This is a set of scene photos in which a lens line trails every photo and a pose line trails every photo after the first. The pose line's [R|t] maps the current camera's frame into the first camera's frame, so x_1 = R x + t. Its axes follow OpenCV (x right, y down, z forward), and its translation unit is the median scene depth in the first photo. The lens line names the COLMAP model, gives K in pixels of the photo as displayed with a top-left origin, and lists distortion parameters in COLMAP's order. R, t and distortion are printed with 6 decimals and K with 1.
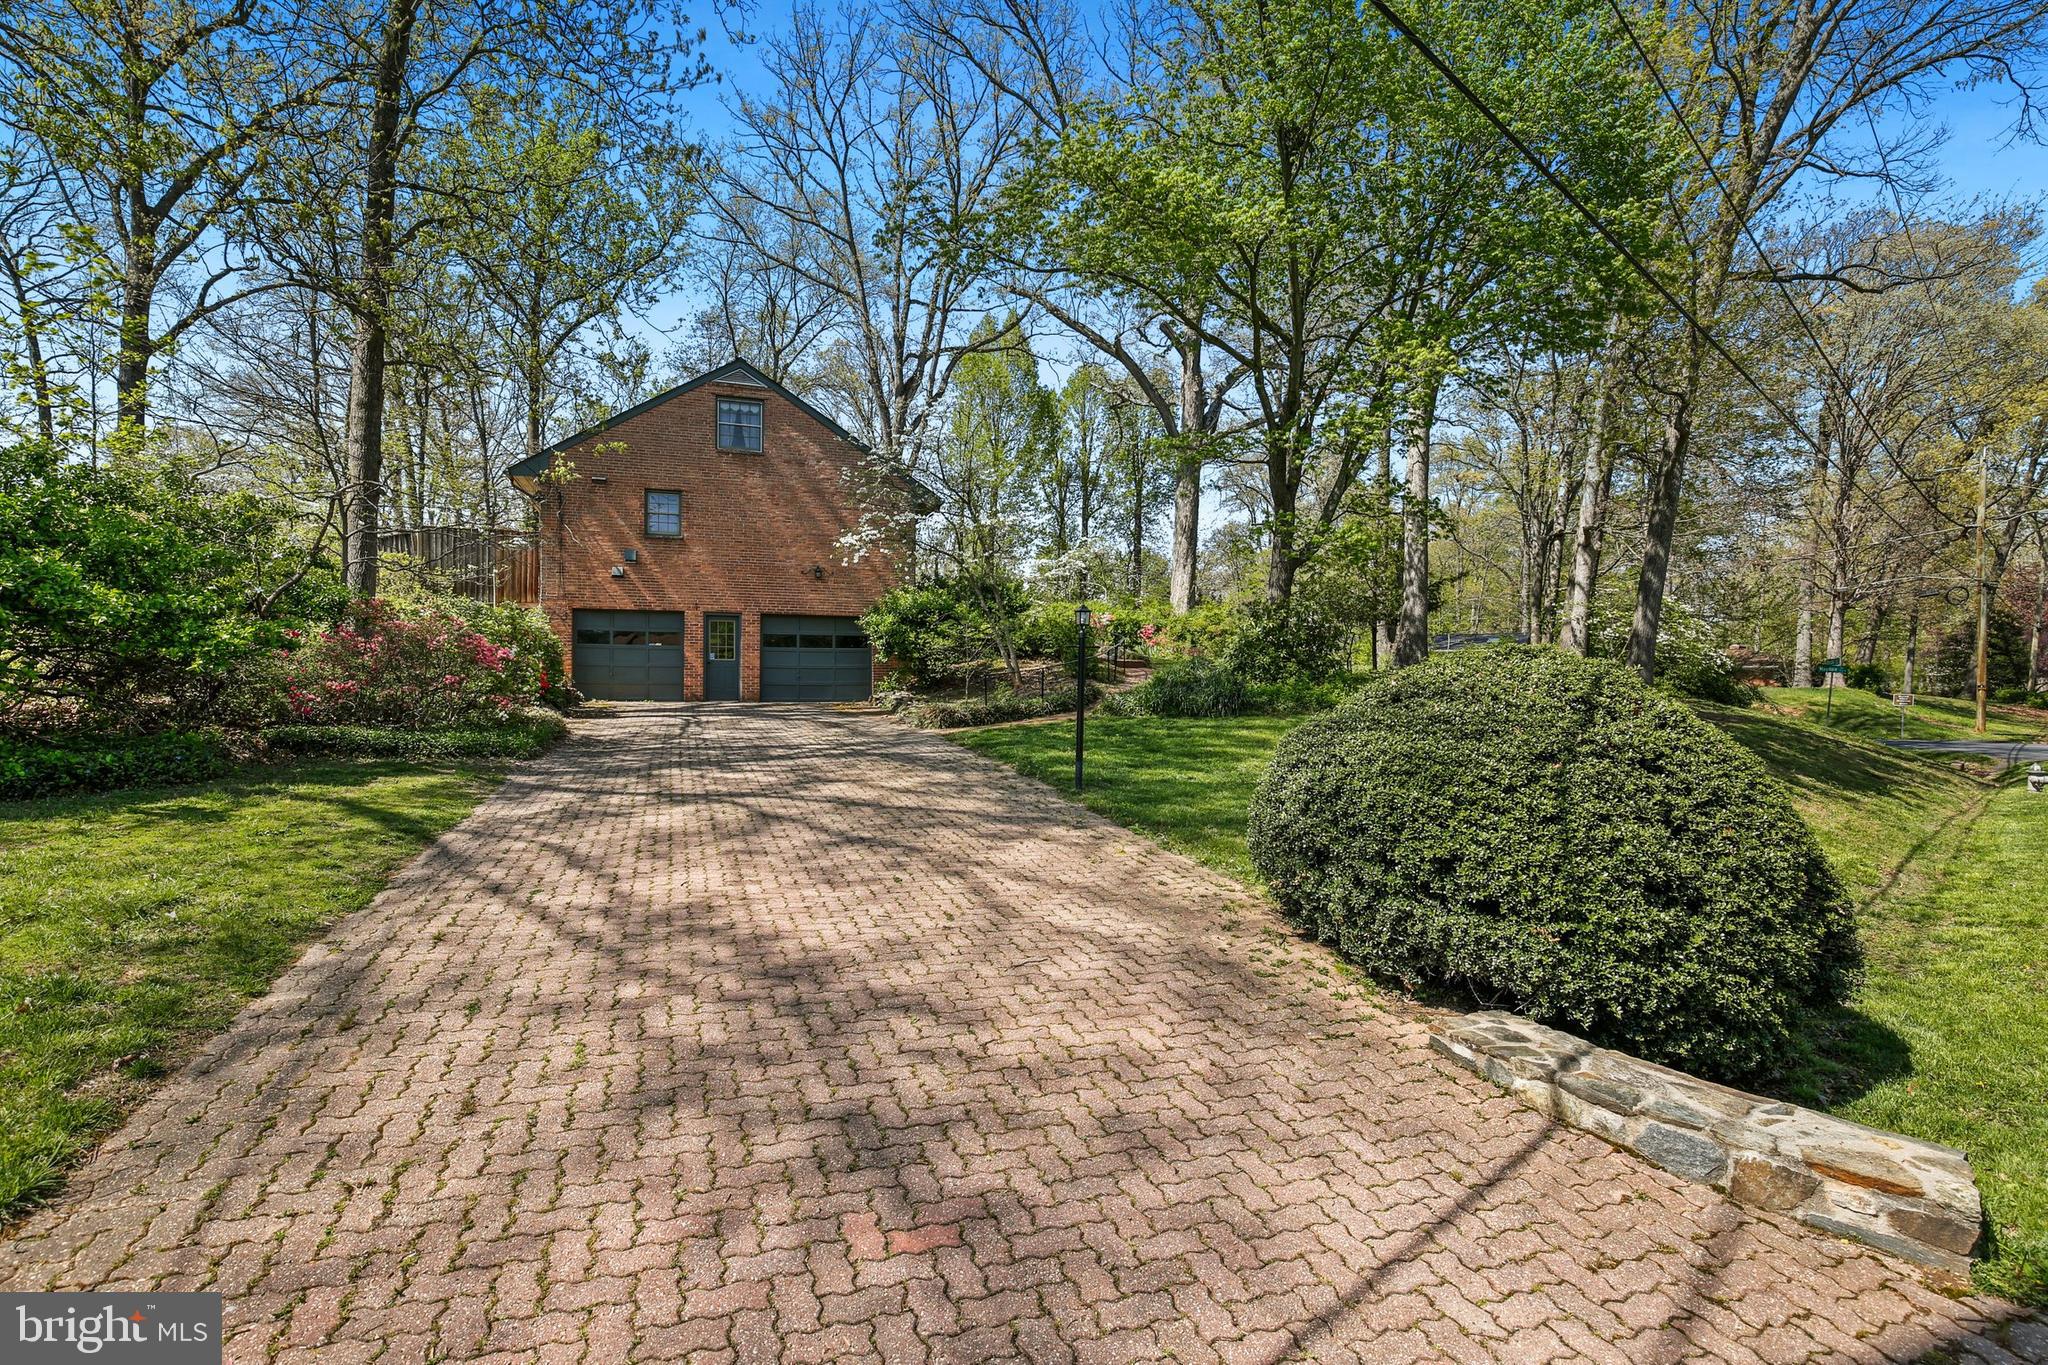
lens RADIAL K [[958.4, 0, 1019.9], [0, 958.4, 691.5], [0, 0, 1]] dist [-0.024674, 0.001347]
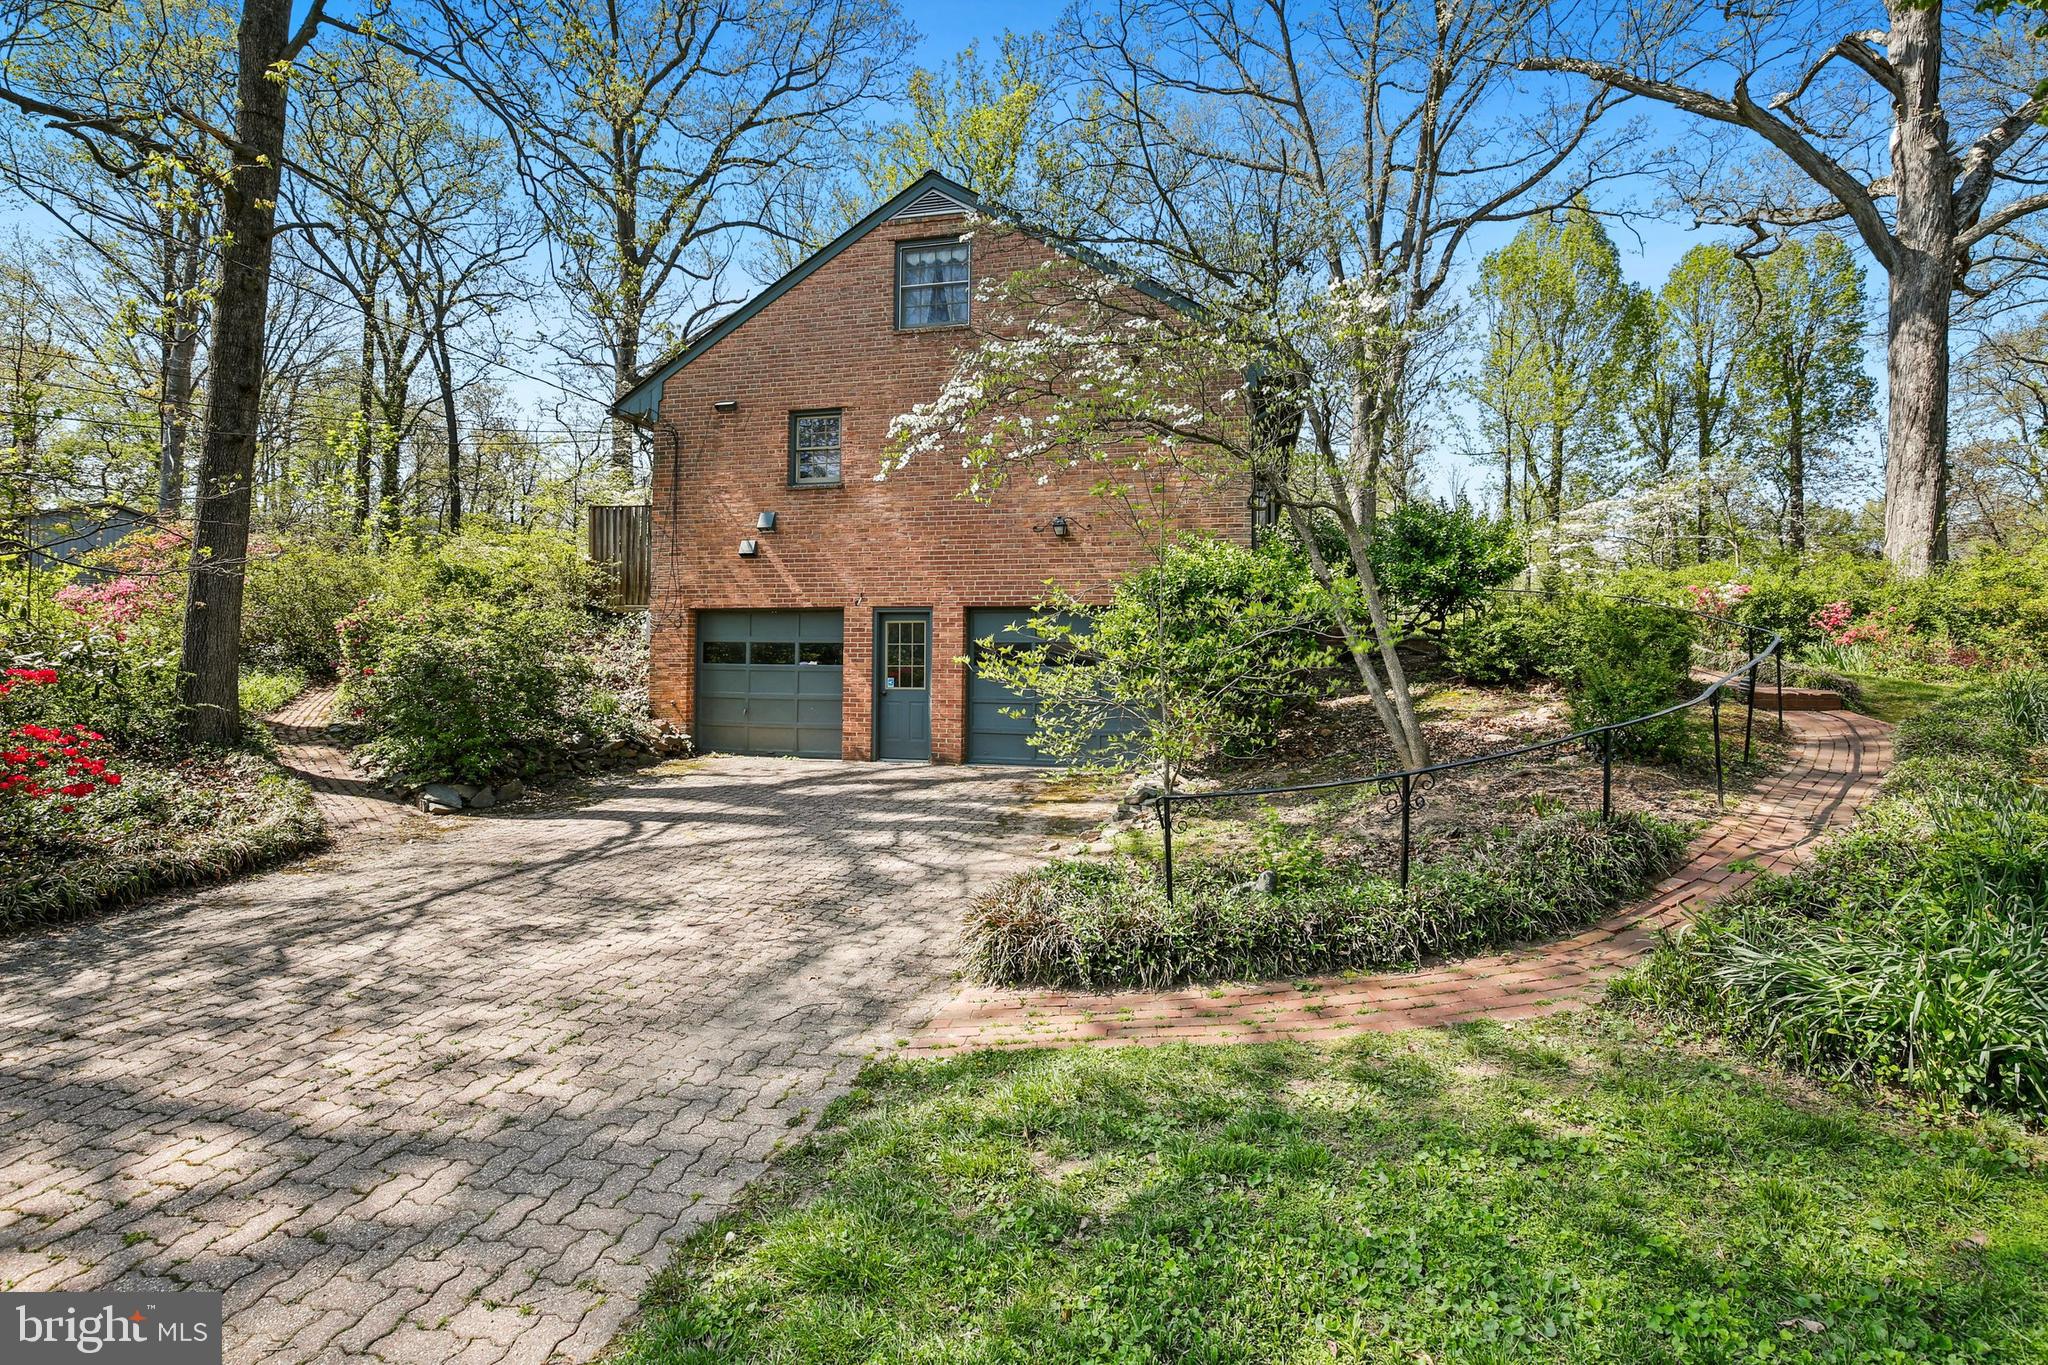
lens RADIAL K [[958.4, 0, 1014.2], [0, 958.4, 640.9], [0, 0, 1]] dist [-0.024674, 0.001347]
pose [[0.841181, -0.015317, -0.540536, 0.032350], [-0.008277, 0.999117, -0.041193, -0.021217], [0.540690, 0.039125, 0.840312, 0.298864]]
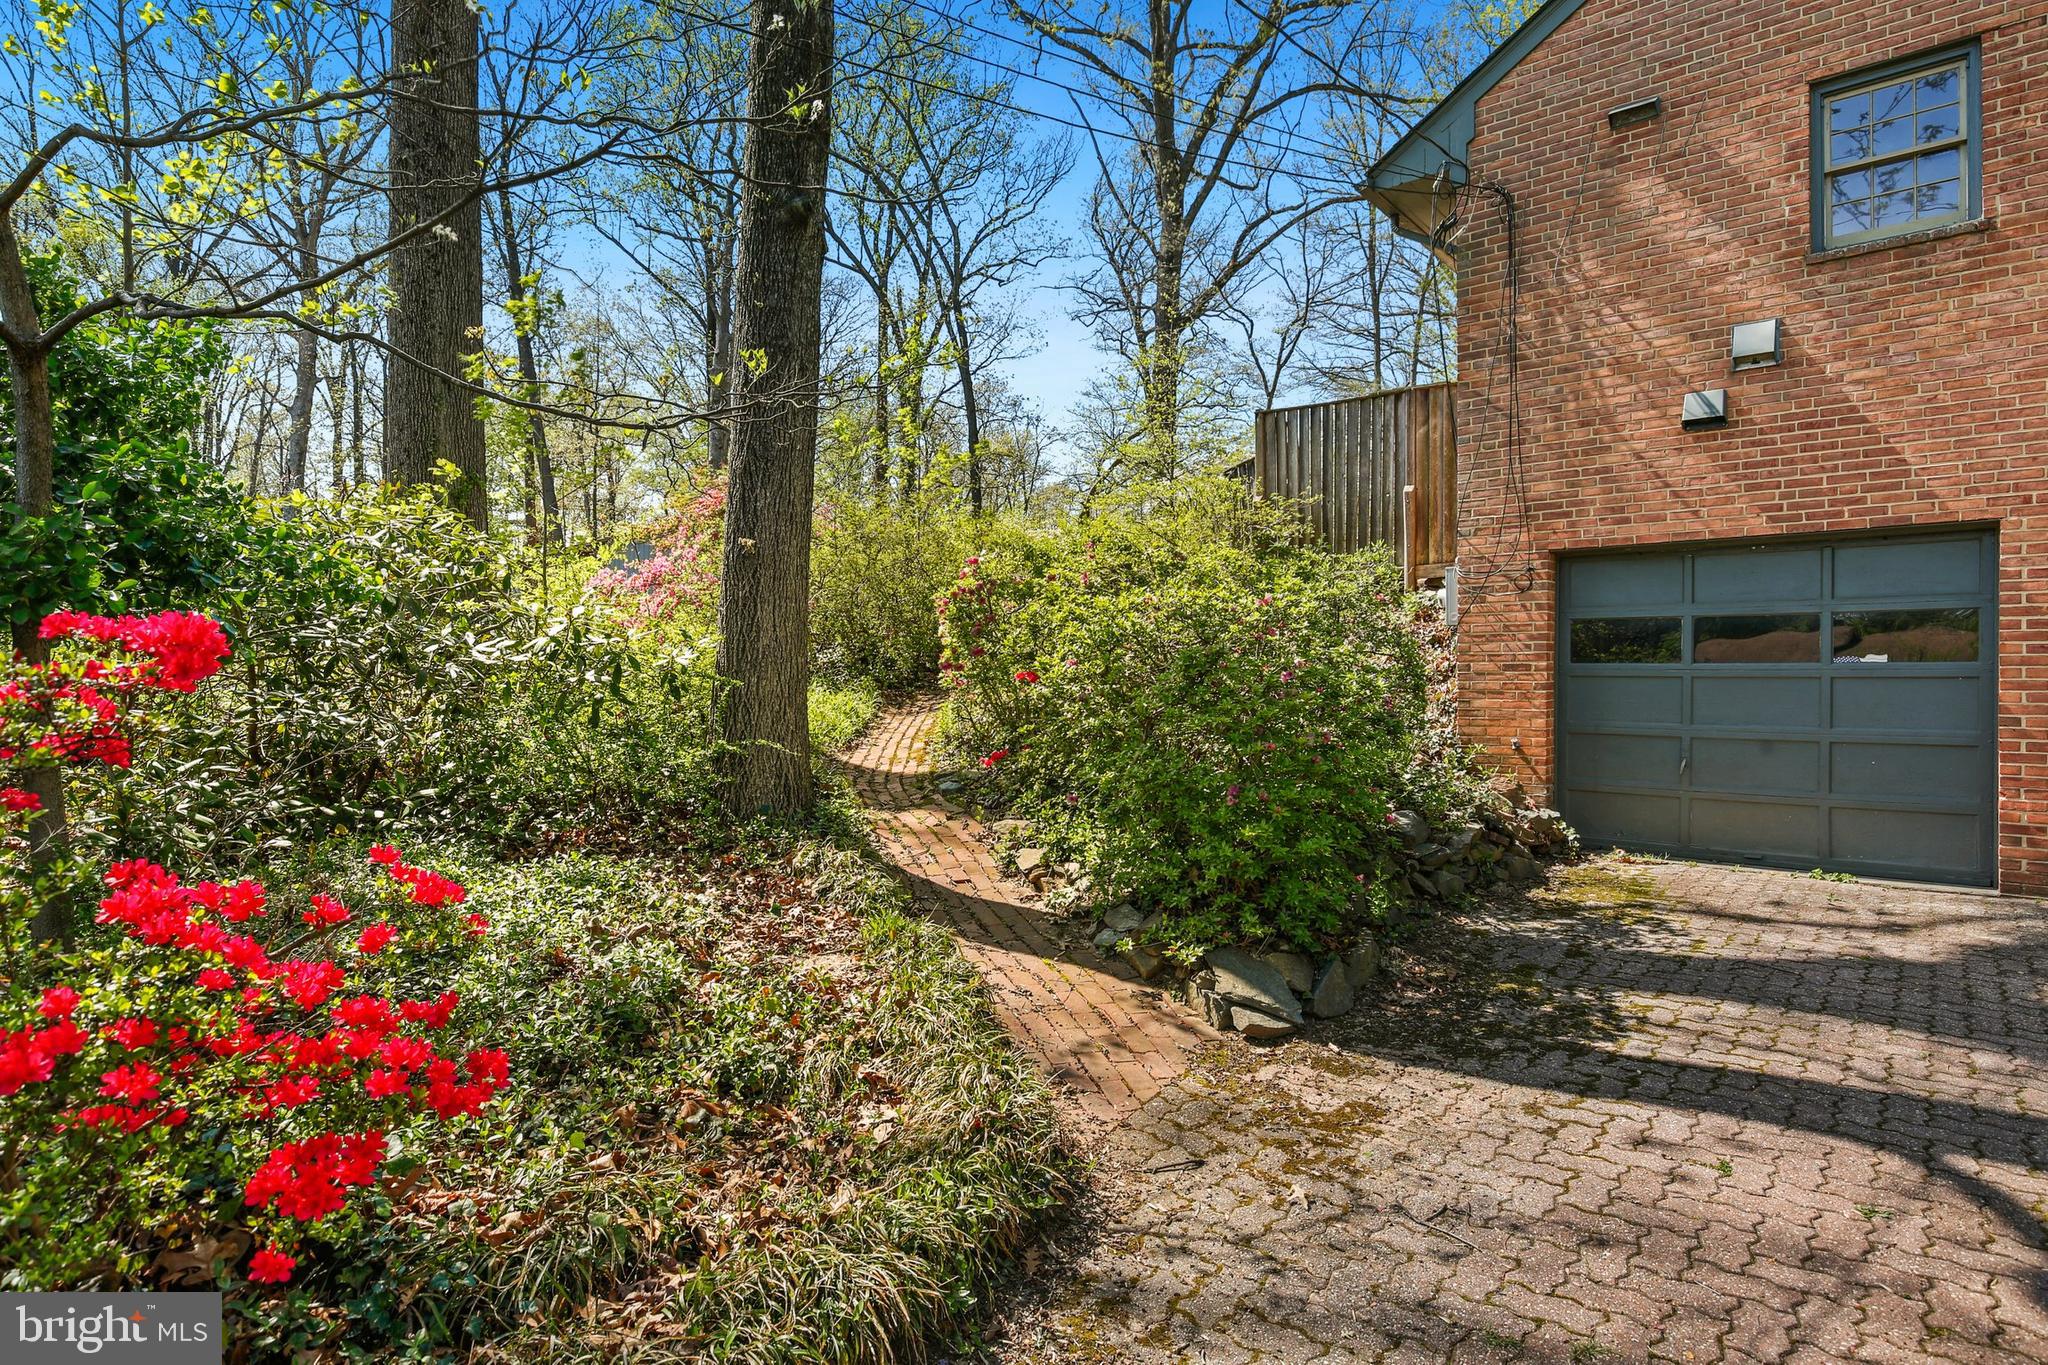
lens RADIAL K [[1102.2, 0, 1025.5], [0, 1102.2, 681.0], [0, 0, 1]] dist [-0.002294, 0.000235]
pose [[0.511815, -0.008595, -0.859053, -0.127602], [-0.011925, 0.999783, -0.017108, -0.018813], [0.859013, 0.019000, 0.511601, 0.345447]]
